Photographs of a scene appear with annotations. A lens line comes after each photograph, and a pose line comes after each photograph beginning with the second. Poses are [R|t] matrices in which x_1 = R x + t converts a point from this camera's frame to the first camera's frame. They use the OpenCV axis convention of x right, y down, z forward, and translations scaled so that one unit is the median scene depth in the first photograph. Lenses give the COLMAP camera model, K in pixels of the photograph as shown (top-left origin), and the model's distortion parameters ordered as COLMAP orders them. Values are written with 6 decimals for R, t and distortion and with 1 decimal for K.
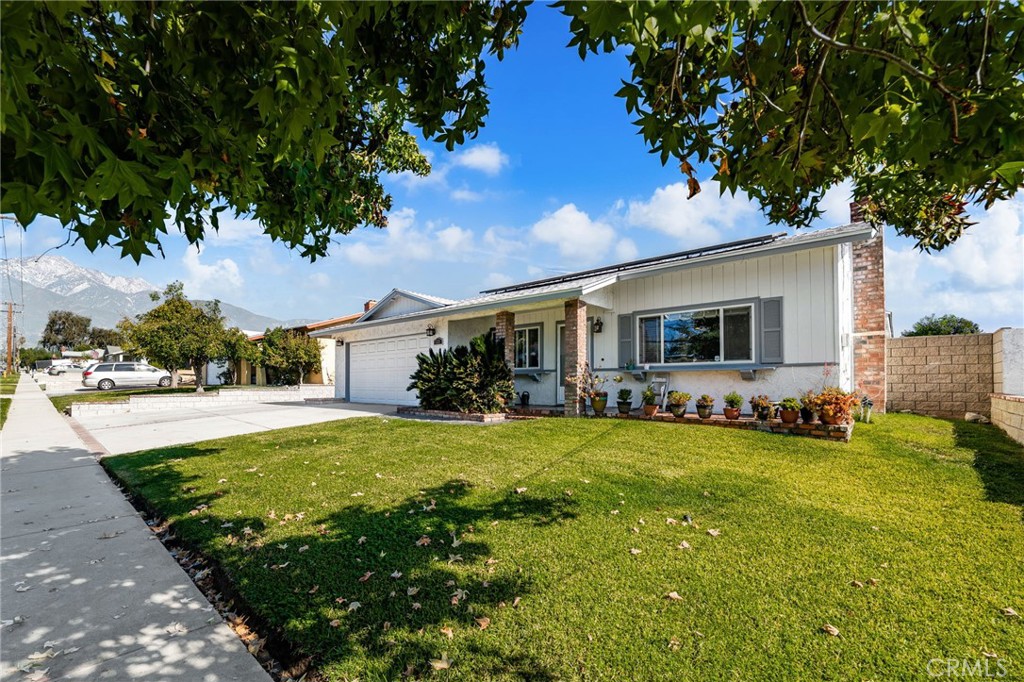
lens RADIAL K [[460.1, 0, 509.0], [0, 460.1, 345.8], [0, 0, 1]] dist [-0.001376, 0.000086]
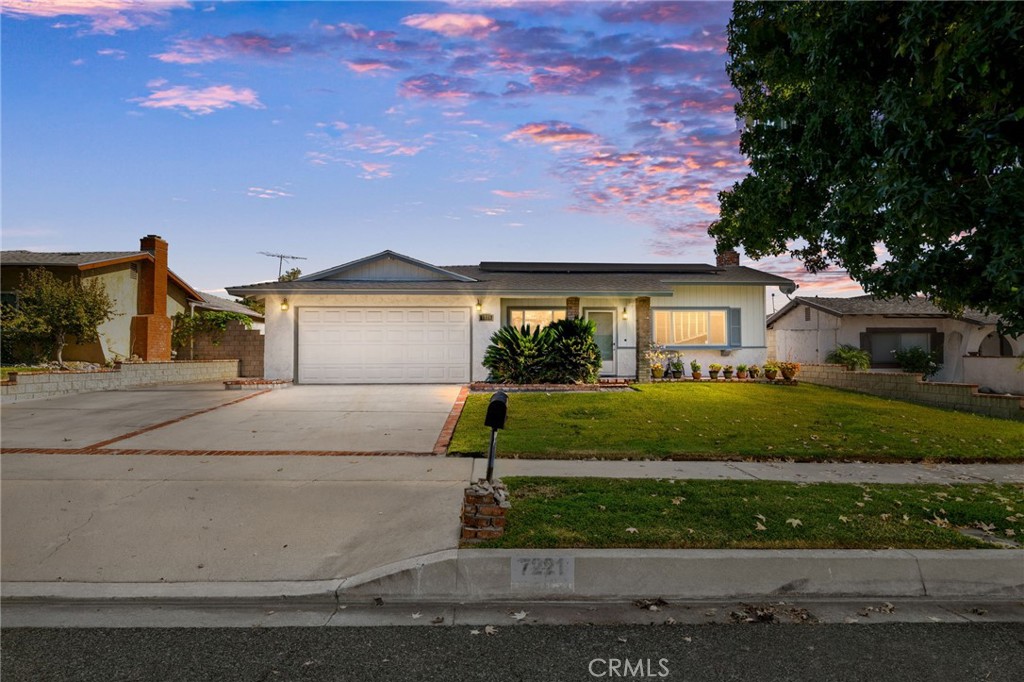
lens RADIAL K [[460.1, 0, 509.0], [0, 460.1, 345.8], [0, 0, 1]] dist [-0.001376, 0.000086]
pose [[0.701972, 0.009547, 0.712141, -1.106719], [-0.053645, 0.997778, 0.039503, 0.012823], [-0.710182, -0.065933, 0.700924, 0.329611]]
